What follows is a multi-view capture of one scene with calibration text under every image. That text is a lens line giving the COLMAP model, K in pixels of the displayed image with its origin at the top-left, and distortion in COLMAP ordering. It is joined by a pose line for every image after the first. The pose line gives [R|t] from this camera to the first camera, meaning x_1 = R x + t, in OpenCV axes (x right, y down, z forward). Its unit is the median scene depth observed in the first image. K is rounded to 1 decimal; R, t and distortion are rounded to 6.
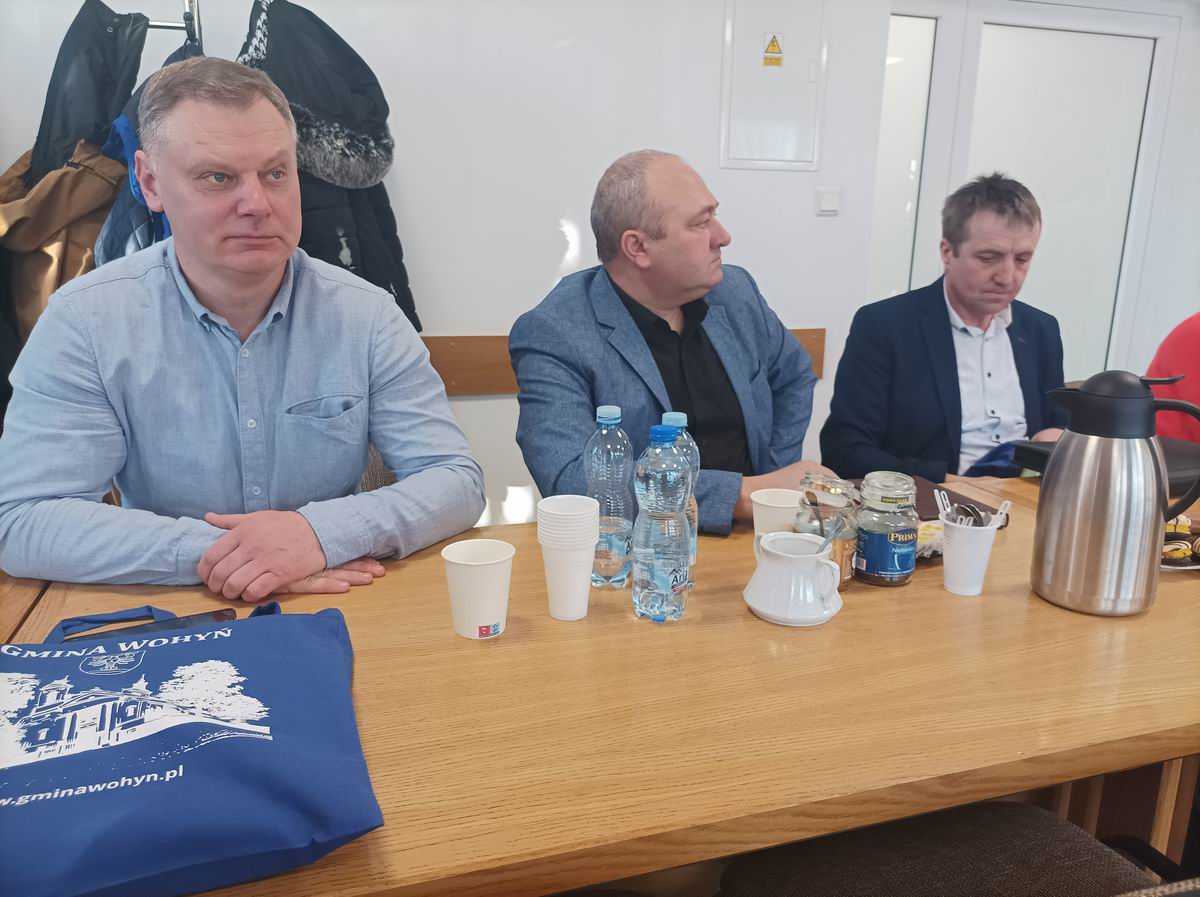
lens RADIAL K [[838.5, 0, 600.0], [0, 838.5, 448.5], [0, 0, 1]] dist [0.008285, 0.000445]
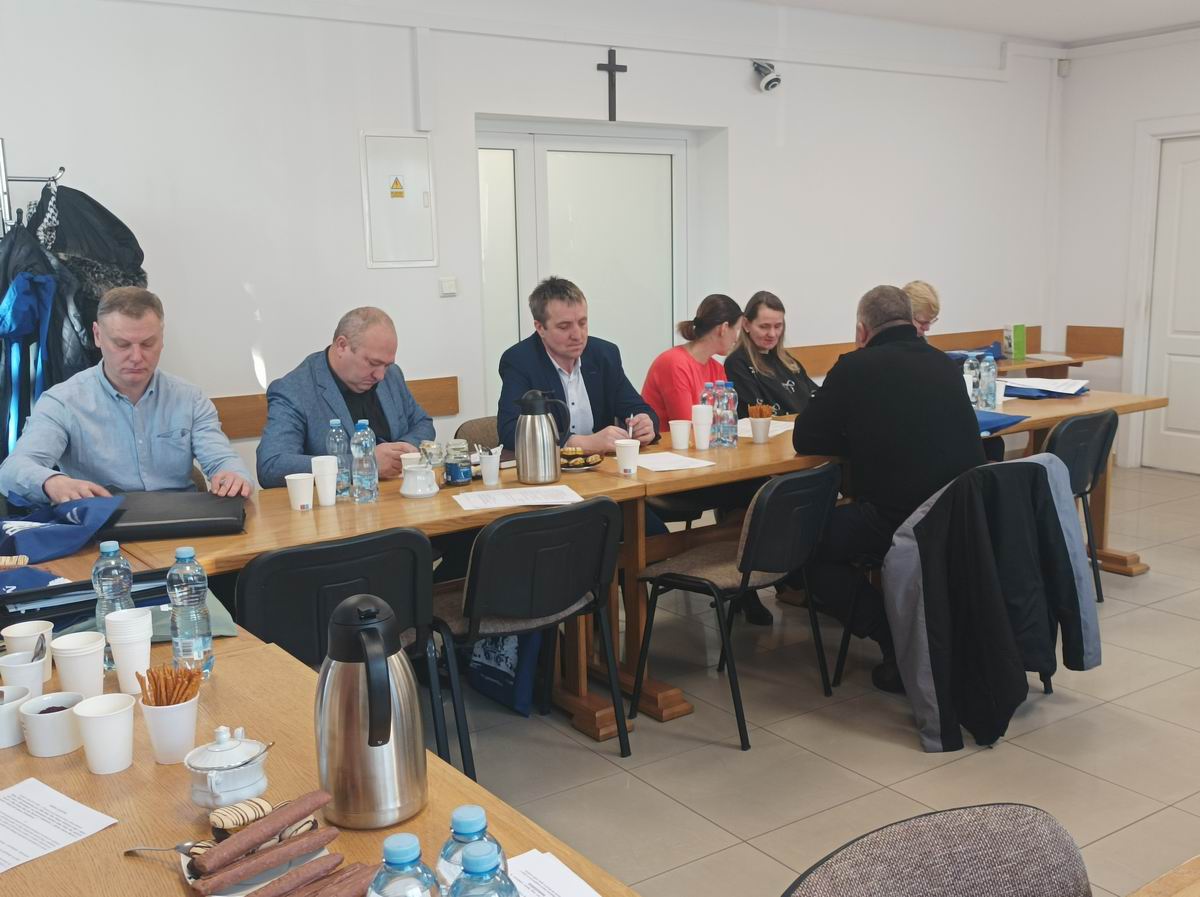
lens RADIAL K [[1230.5, 0, 600.0], [0, 1230.5, 448.5], [0, 0, 1]] dist [-0.001687, -0.001032]
pose [[0.947058, -0.083147, 0.310109, -0.193607], [0.110427, 0.991313, -0.071445, 0.192922], [-0.301474, 0.101907, 0.948013, -1.329958]]
